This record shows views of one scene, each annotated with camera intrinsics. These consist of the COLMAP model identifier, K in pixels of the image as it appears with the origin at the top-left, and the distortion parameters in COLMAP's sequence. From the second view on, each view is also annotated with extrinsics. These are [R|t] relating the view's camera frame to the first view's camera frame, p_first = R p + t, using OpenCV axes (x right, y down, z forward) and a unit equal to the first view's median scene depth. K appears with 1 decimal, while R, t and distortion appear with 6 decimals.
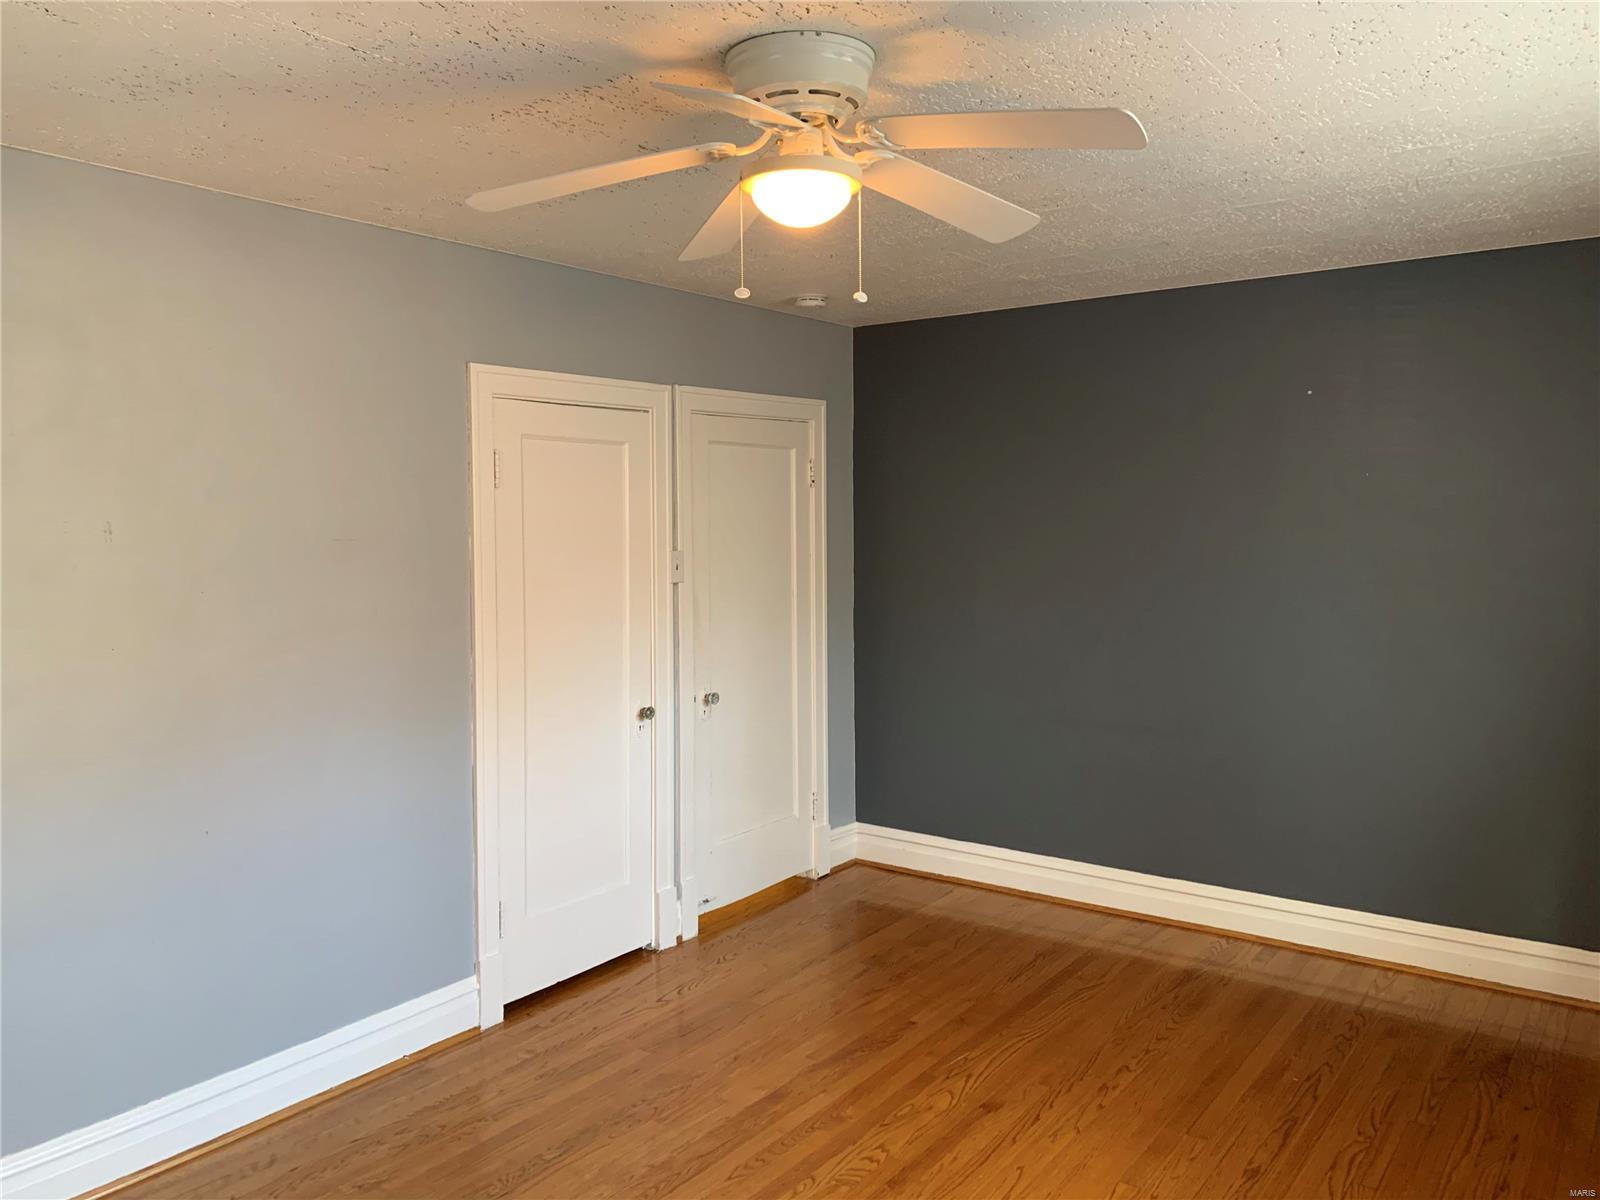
lens RADIAL K [[1220.6, 0, 798.0], [0, 1220.6, 602.0], [0, 0, 1]] dist [0.036029, -0.039789]
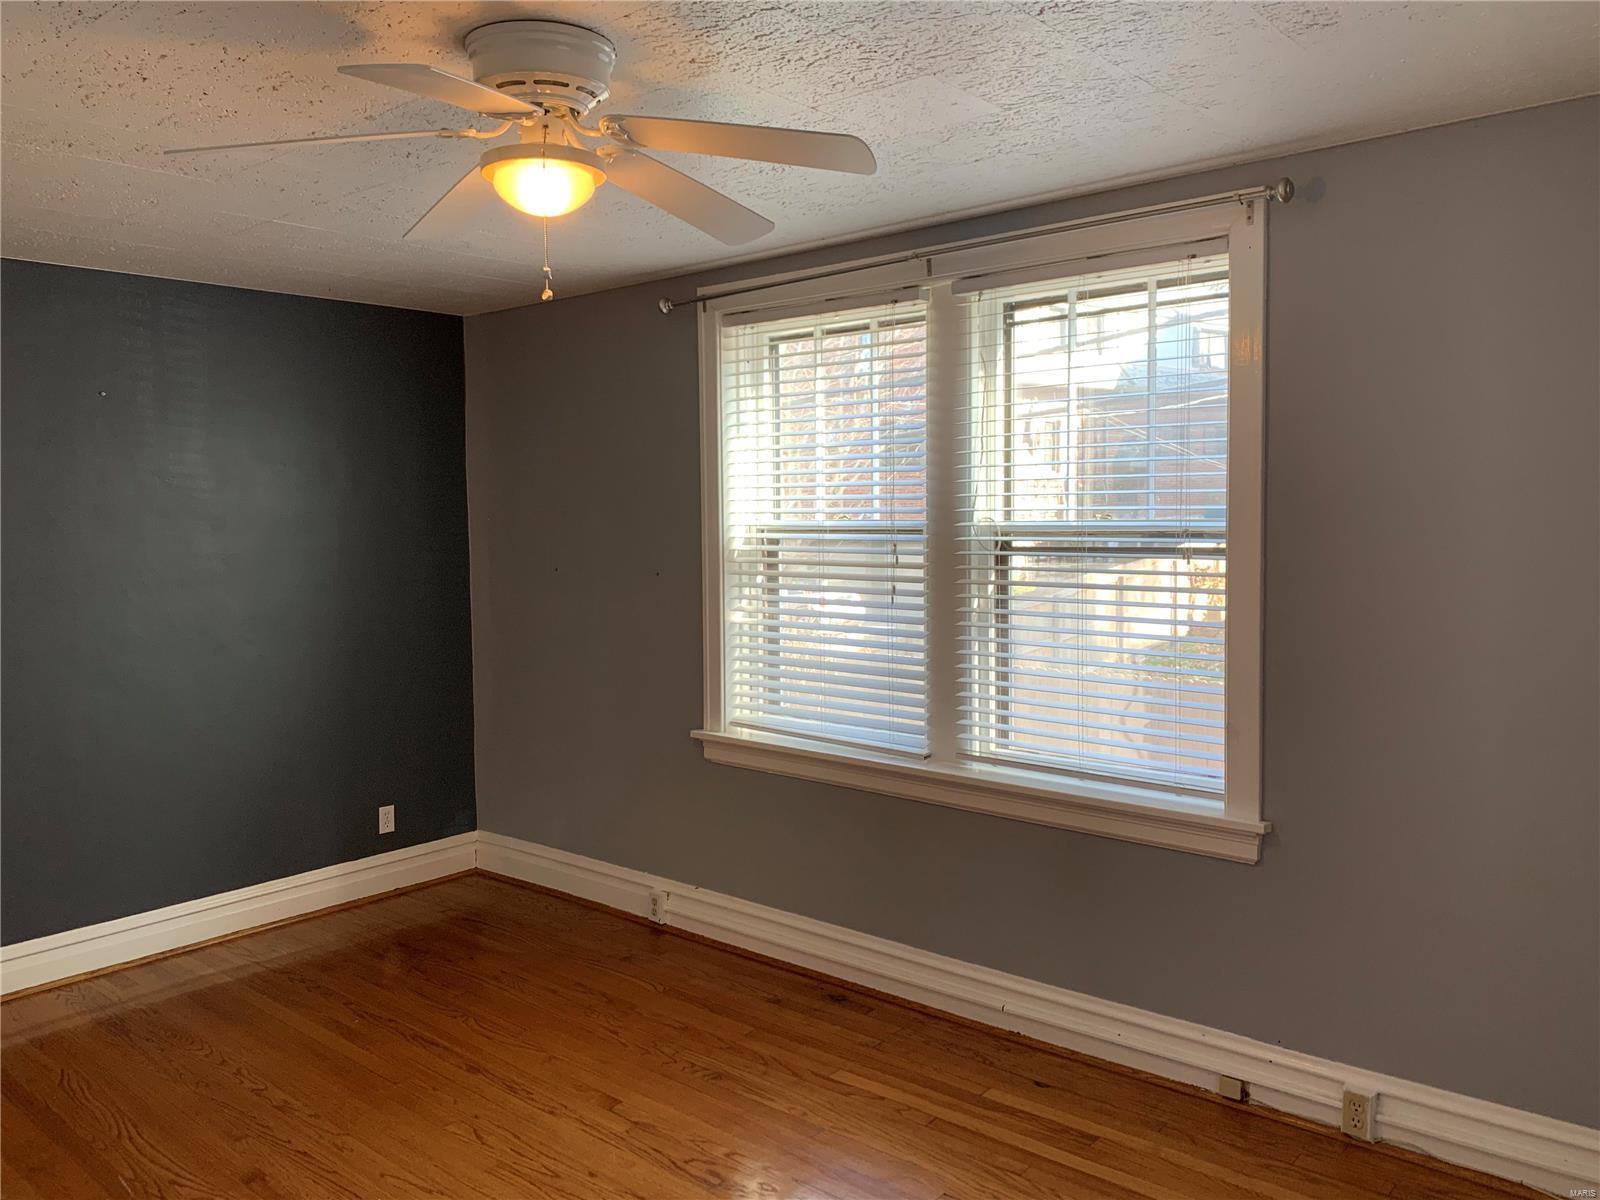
lens RADIAL K [[1220.6, 0, 799.4], [0, 1220.6, 595.5], [0, 0, 1]] dist [0.036029, -0.039789]
pose [[0.084687, -0.069843, 0.993957, -0.541514], [0.082957, 0.994571, 0.062818, -0.030811], [-0.992948, 0.077135, 0.090022, 0.387444]]
